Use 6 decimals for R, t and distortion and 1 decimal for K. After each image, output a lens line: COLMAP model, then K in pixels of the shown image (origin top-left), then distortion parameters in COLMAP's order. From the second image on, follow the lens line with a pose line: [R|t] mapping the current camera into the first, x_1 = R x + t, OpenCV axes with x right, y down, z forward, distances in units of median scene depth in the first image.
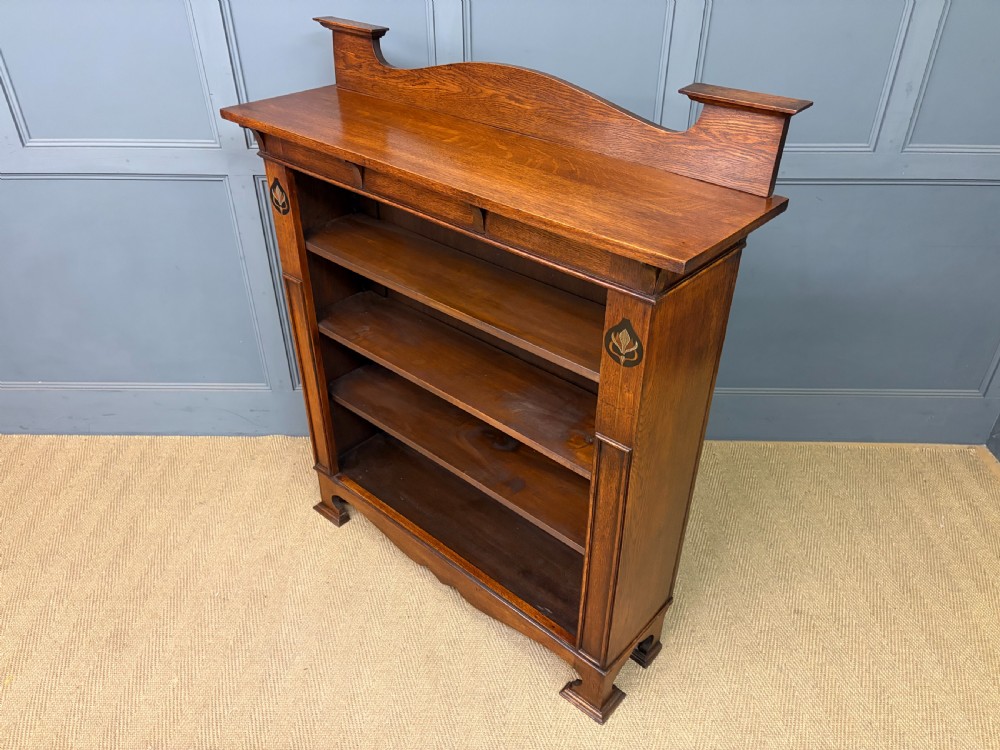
lens RADIAL K [[764.2, 0, 500.0], [0, 764.2, 375.0], [0, 0, 1]] dist [0.040983, -0.059877]
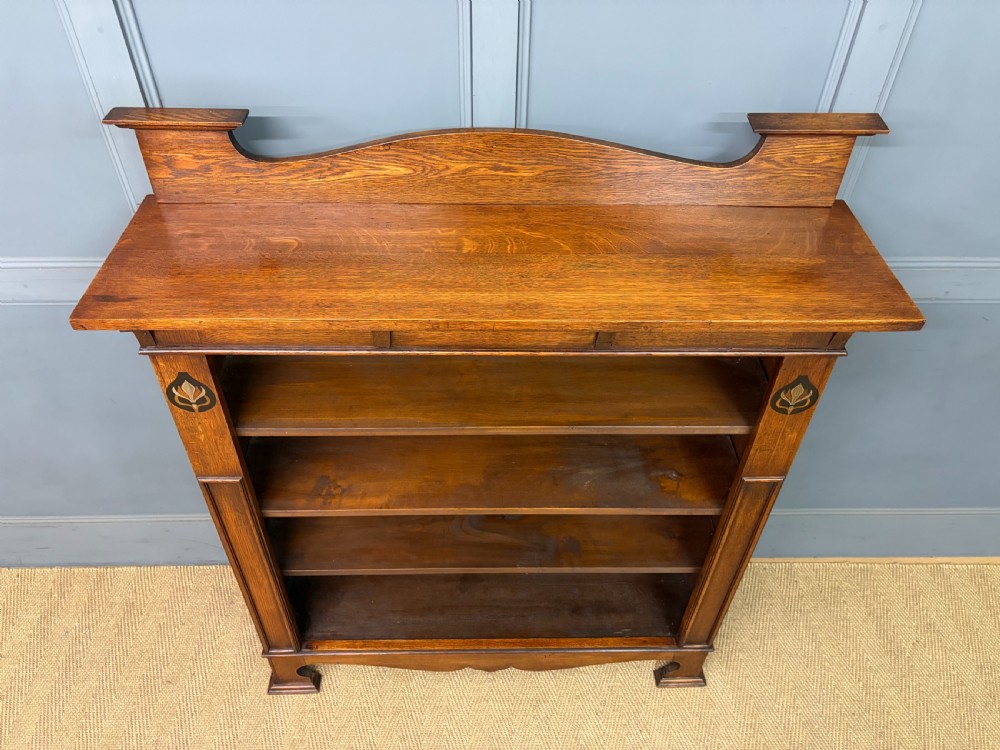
lens RADIAL K [[764.2, 0, 500.0], [0, 764.2, 375.0], [0, 0, 1]] dist [0.040983, -0.059877]
pose [[0.730773, -0.456286, 0.507714, -0.455177], [0.364257, 0.889685, 0.275277, -0.357659], [-0.577310, -0.016227, 0.816364, 0.308263]]
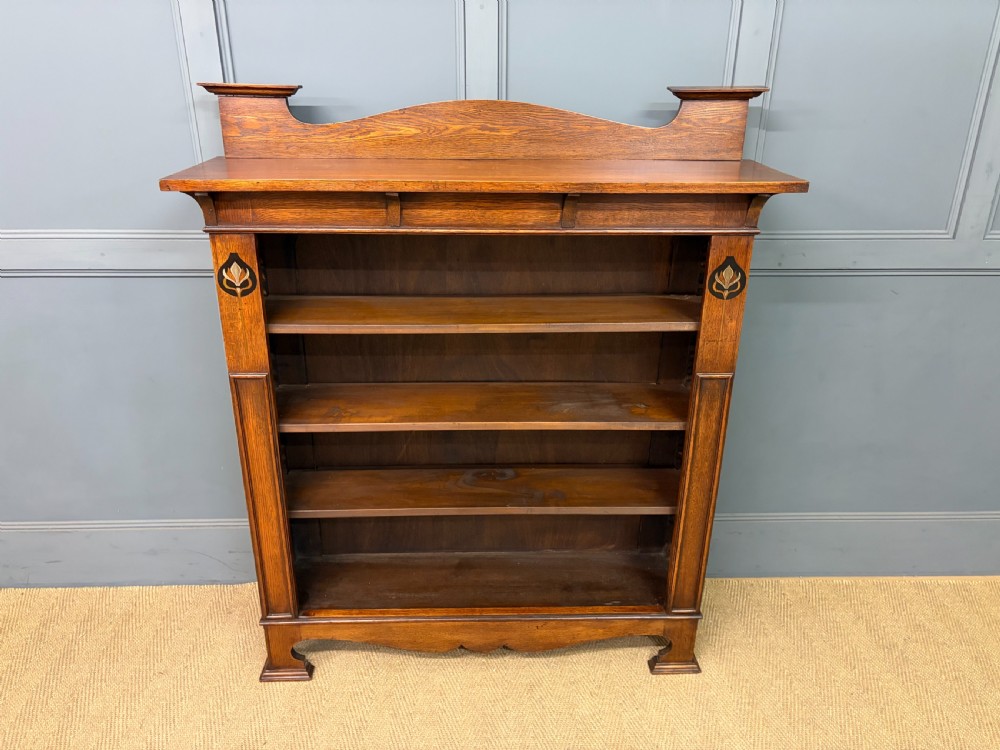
lens RADIAL K [[764.2, 0, 500.0], [0, 764.2, 375.0], [0, 0, 1]] dist [0.040983, -0.059877]
pose [[0.726212, -0.261400, 0.635835, -0.686393], [0.374412, 0.926075, -0.046910, 0.016572], [-0.576569, 0.272130, 0.770398, 0.232391]]
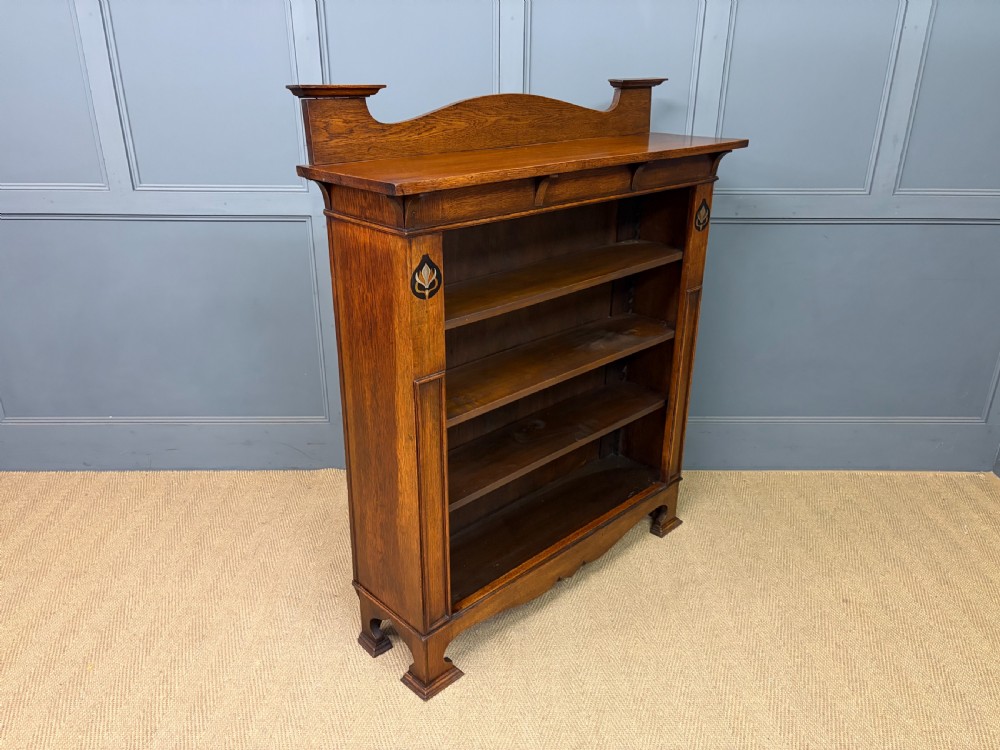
lens RADIAL K [[764.2, 0, 500.0], [0, 764.2, 375.0], [0, 0, 1]] dist [0.040983, -0.059877]
pose [[0.068315, -0.379294, 0.922751, -1.162550], [0.548831, 0.786670, 0.282727, -0.363779], [-0.833137, 0.487120, 0.261909, 0.823439]]
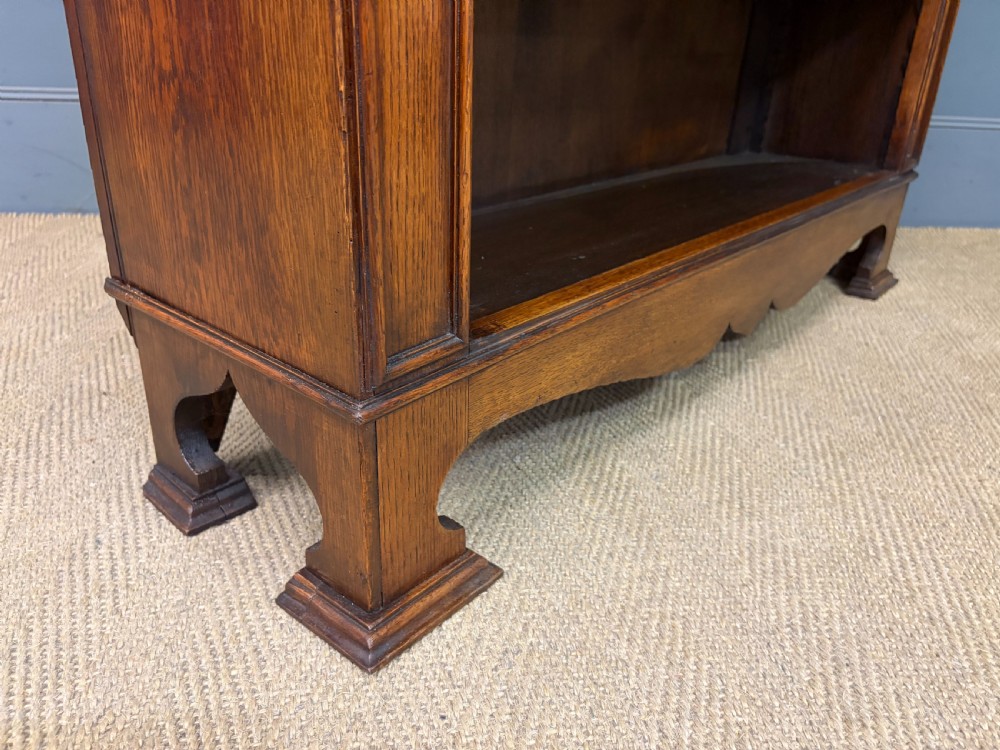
lens RADIAL K [[769.8, 0, 500.0], [0, 769.8, 375.0], [0, 0, 1]] dist [-0.003899, -0.002401]
pose [[-0.021175, -0.416886, 0.908712, -0.551177], [0.526539, 0.768000, 0.364601, 0.088588], [-0.849887, 0.486193, 0.203244, 1.271827]]
